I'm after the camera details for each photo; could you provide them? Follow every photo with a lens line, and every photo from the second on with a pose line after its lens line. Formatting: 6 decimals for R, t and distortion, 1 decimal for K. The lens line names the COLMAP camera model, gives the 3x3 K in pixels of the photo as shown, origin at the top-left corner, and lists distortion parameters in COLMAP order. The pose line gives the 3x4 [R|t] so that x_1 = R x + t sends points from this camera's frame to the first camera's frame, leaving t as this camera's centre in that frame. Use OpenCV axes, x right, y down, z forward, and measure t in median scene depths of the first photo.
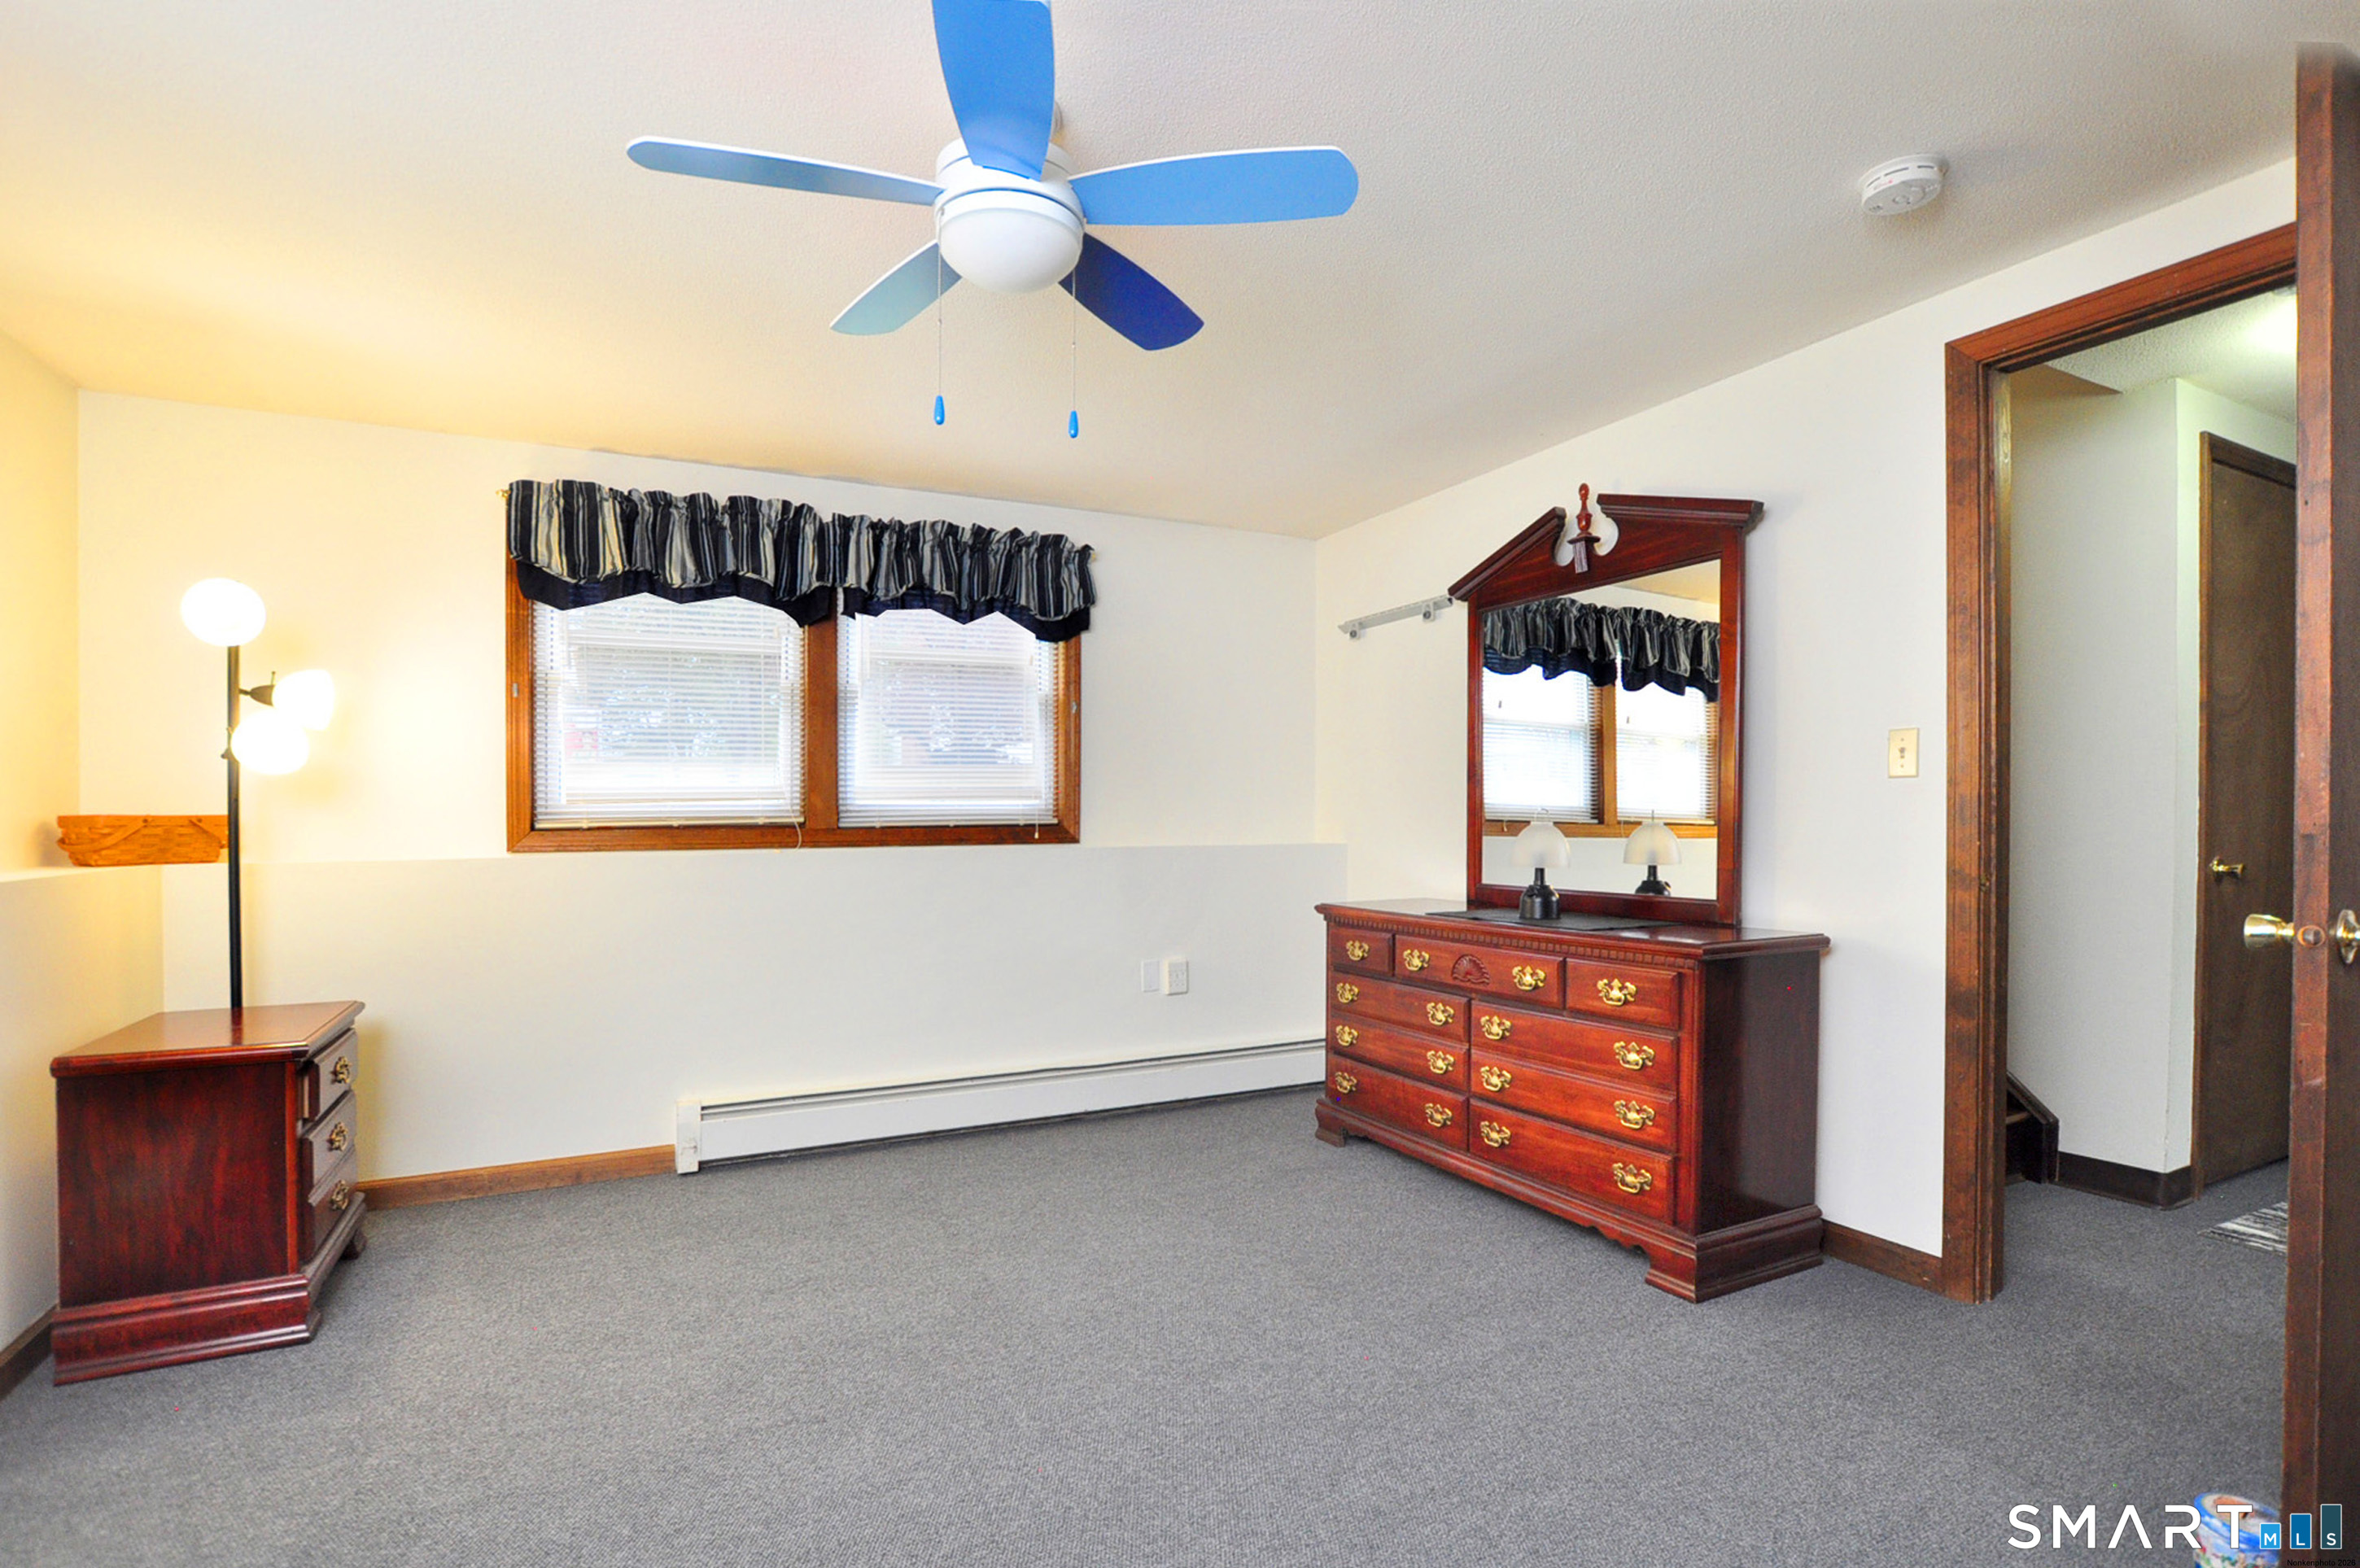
lens RADIAL K [[1076.3, 0, 1182.8], [0, 1076.3, 818.1], [0, 0, 1]] dist [-0.000435, 0.000086]
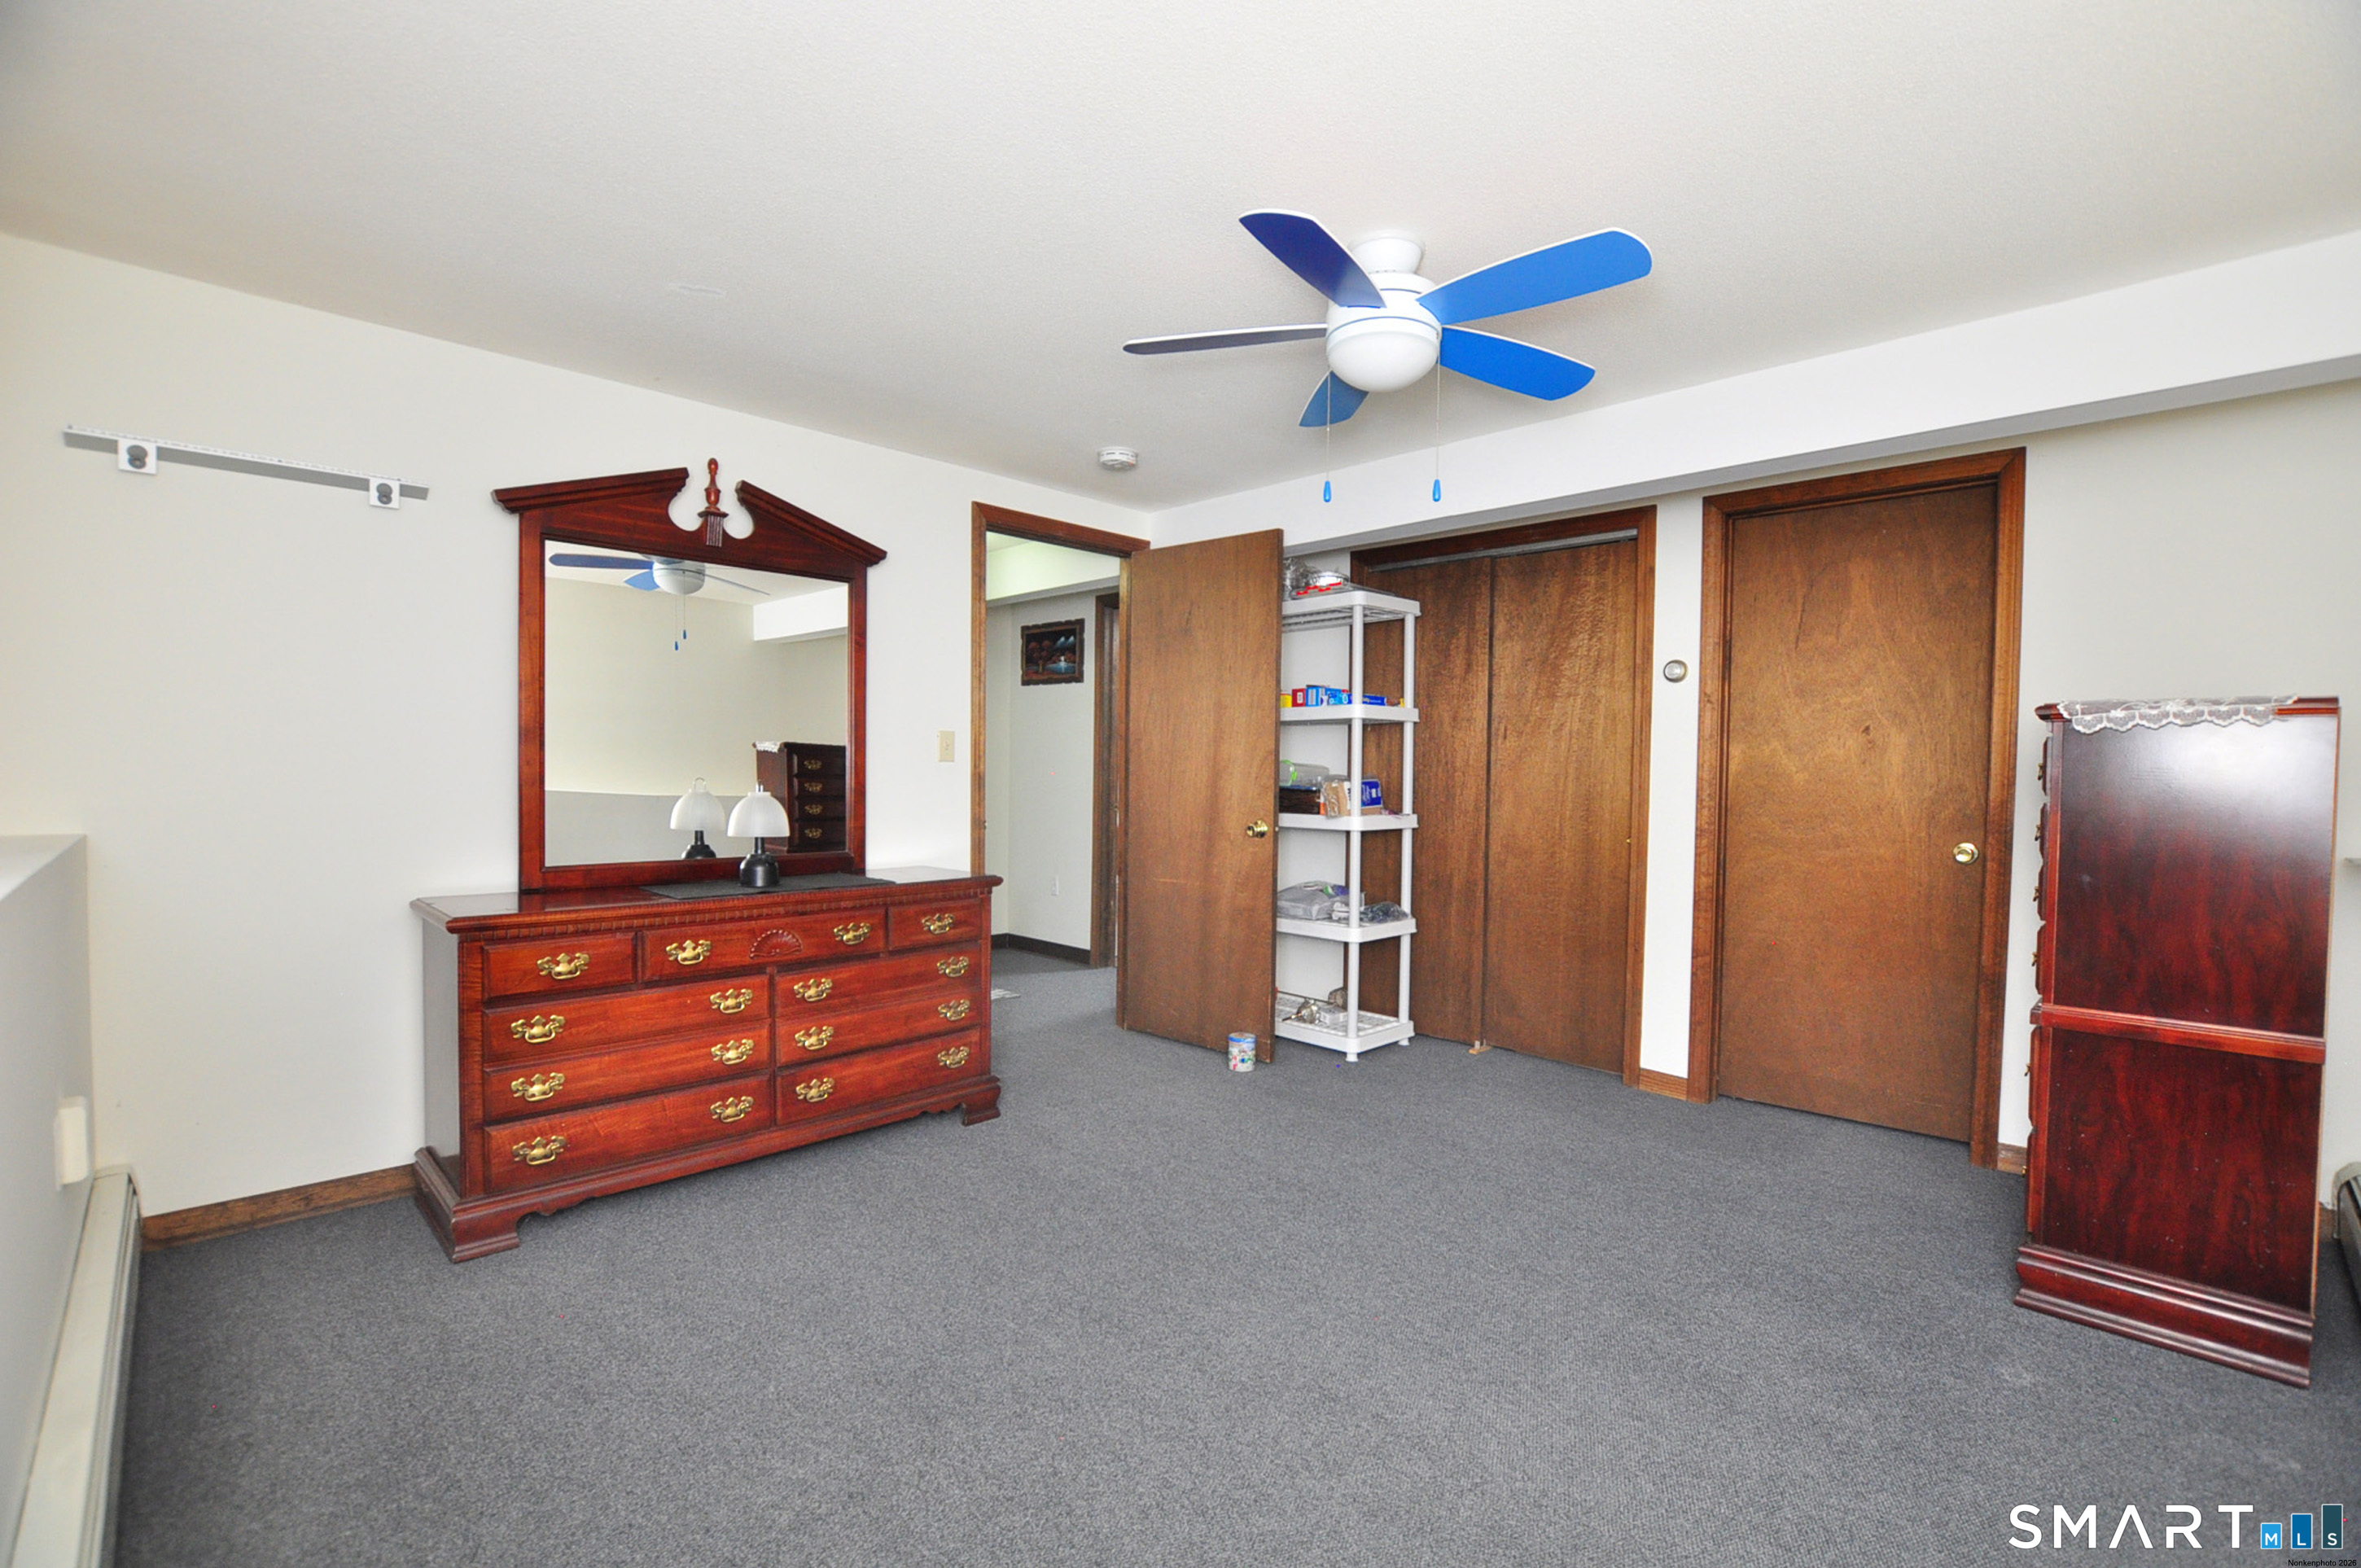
lens RADIAL K [[1058.3, 0, 1193.8], [0, 1058.3, 790.0], [0, 0, 1]] dist [-0.028066, 0.000959]
pose [[-0.285388, -0.021494, 0.958171, -0.742113], [-0.015897, 0.999717, 0.017691, -0.023426], [-0.958280, -0.010184, -0.285649, 0.876722]]
